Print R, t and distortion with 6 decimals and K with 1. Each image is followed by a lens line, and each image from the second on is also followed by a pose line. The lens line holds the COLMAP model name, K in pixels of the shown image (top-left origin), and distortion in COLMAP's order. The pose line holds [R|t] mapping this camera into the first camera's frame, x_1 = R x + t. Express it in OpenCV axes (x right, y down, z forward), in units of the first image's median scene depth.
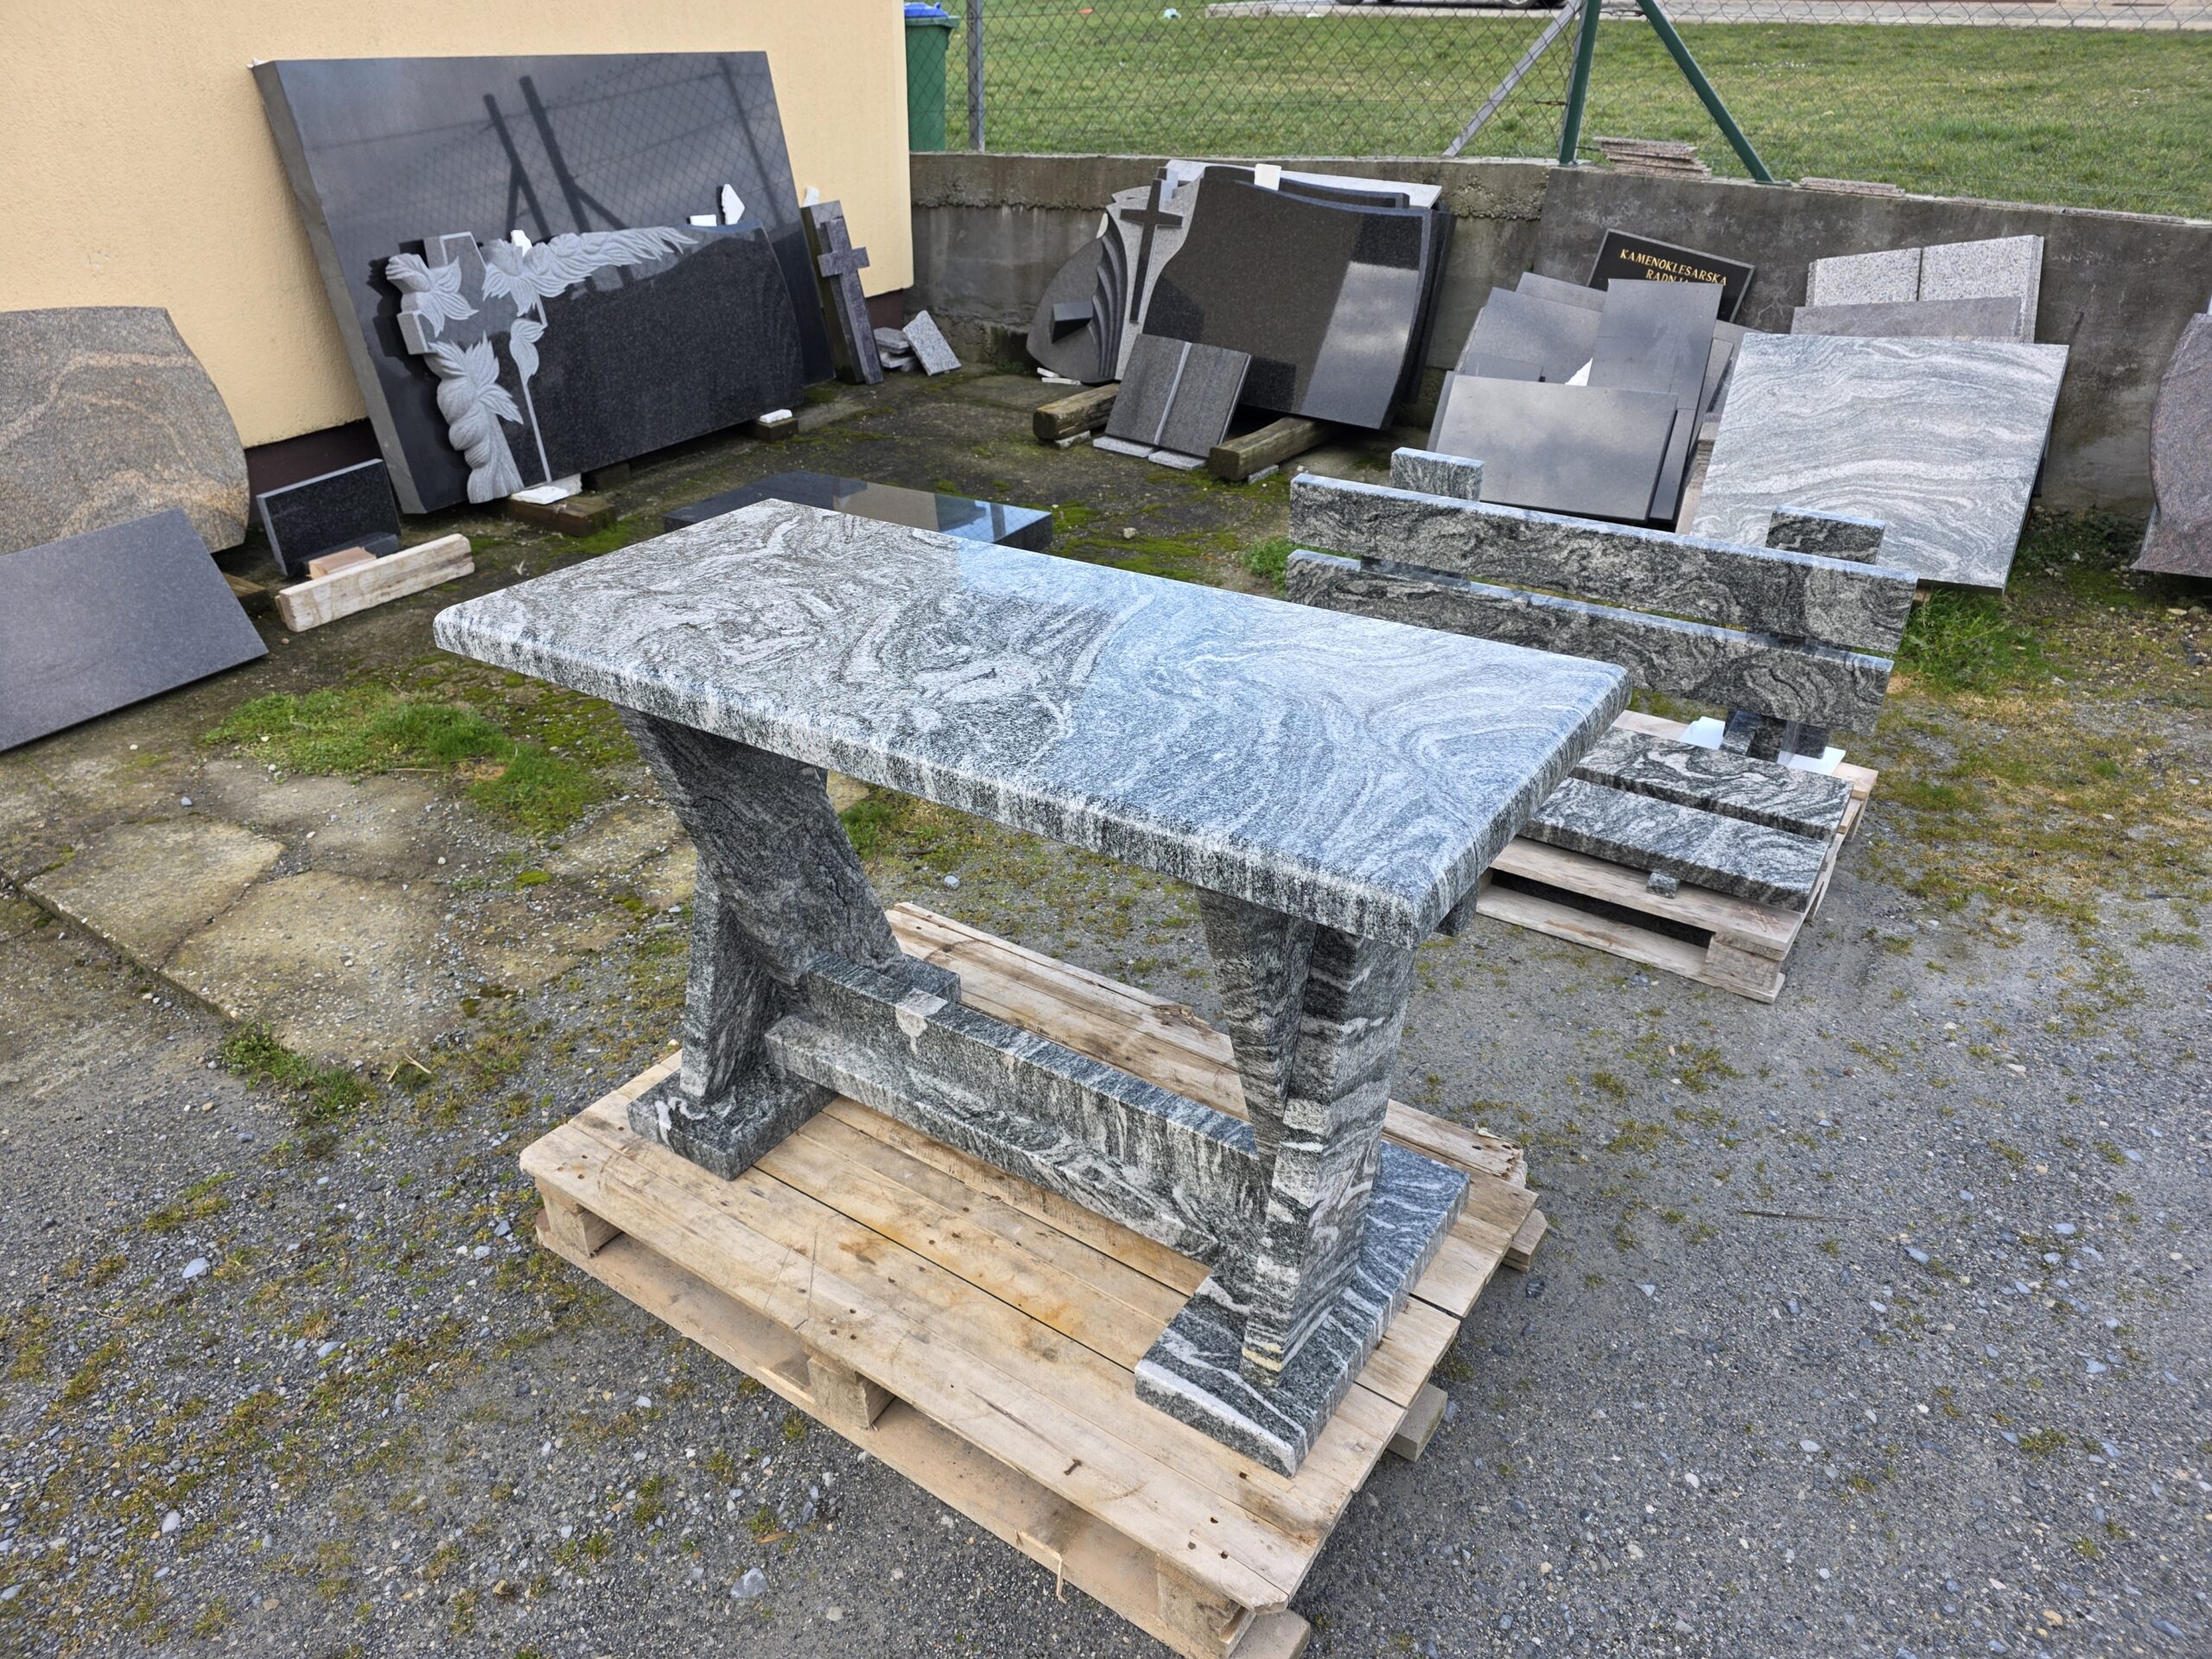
lens RADIAL K [[1491.7, 0, 1107.0], [0, 1491.7, 830.8], [0, 0, 1]] dist [0.060727, -0.053506]
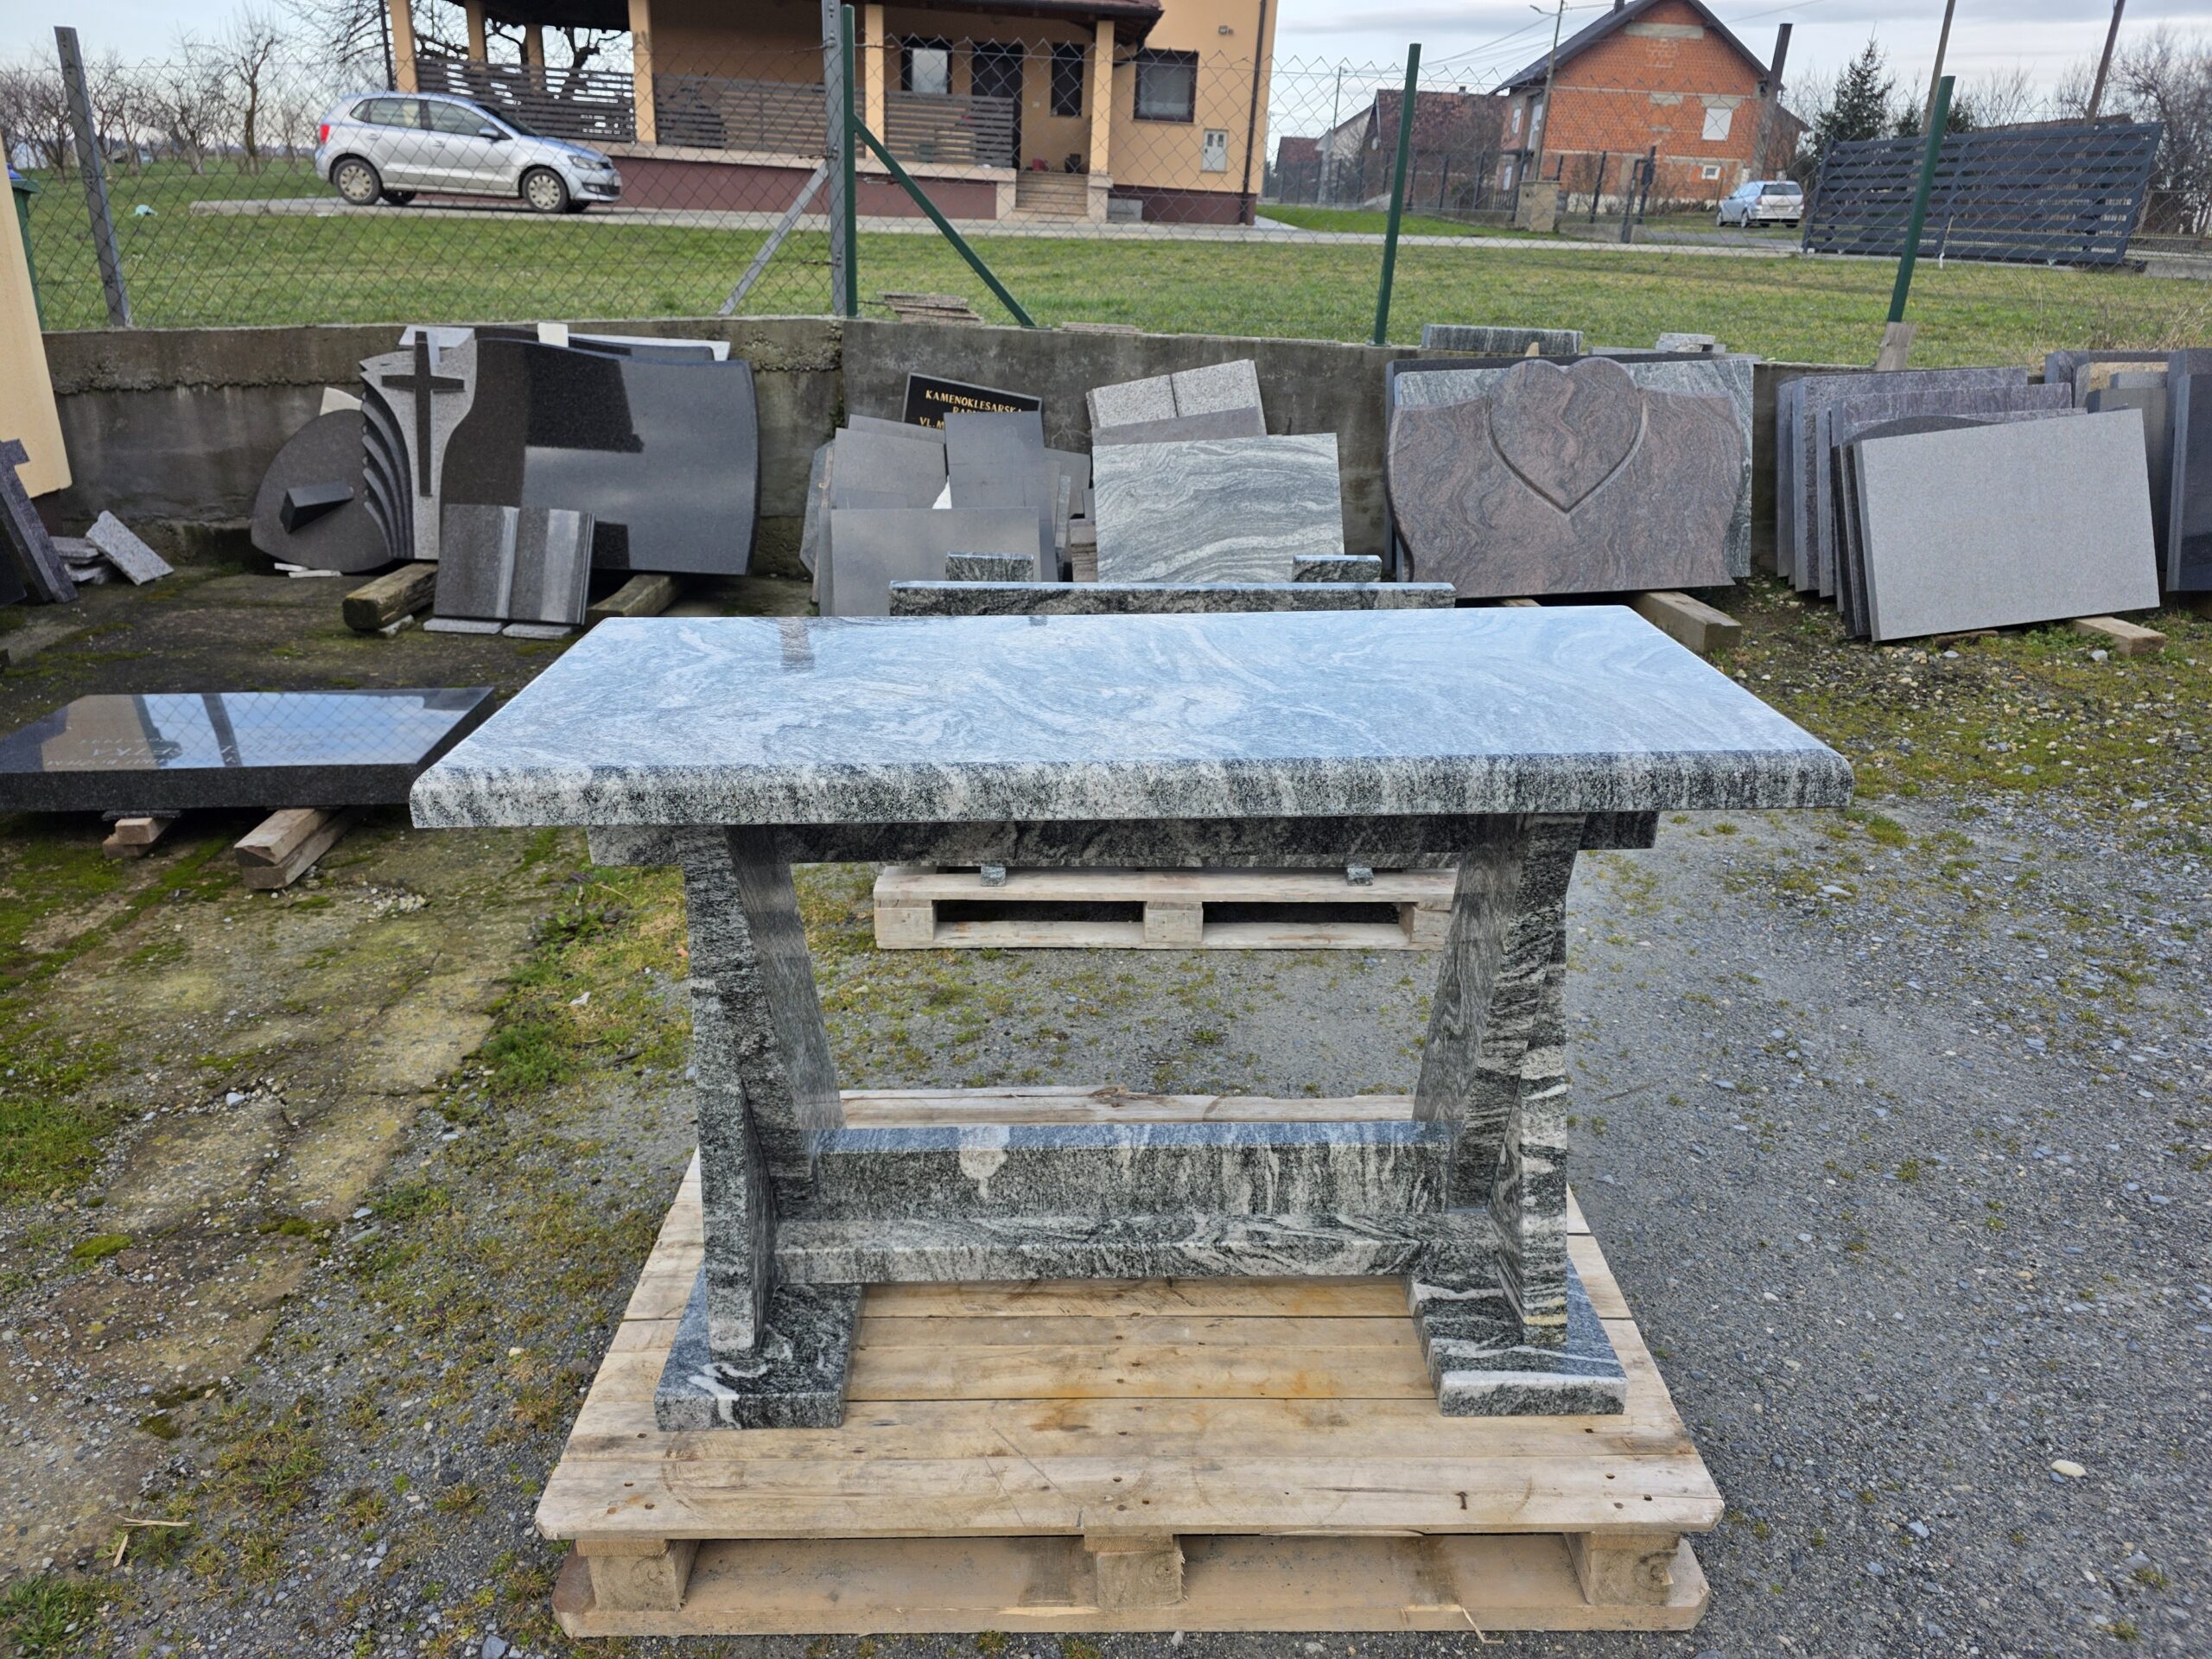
lens RADIAL K [[1491.5, 0, 1123.6], [0, 1491.5, 839.0], [0, 0, 1]] dist [0.051298, -0.047607]
pose [[0.817640, -0.208216, 0.536759, -0.249112], [0.266928, 0.963152, -0.032990, -0.000958], [-0.510112, 0.170250, 0.843090, 0.097421]]
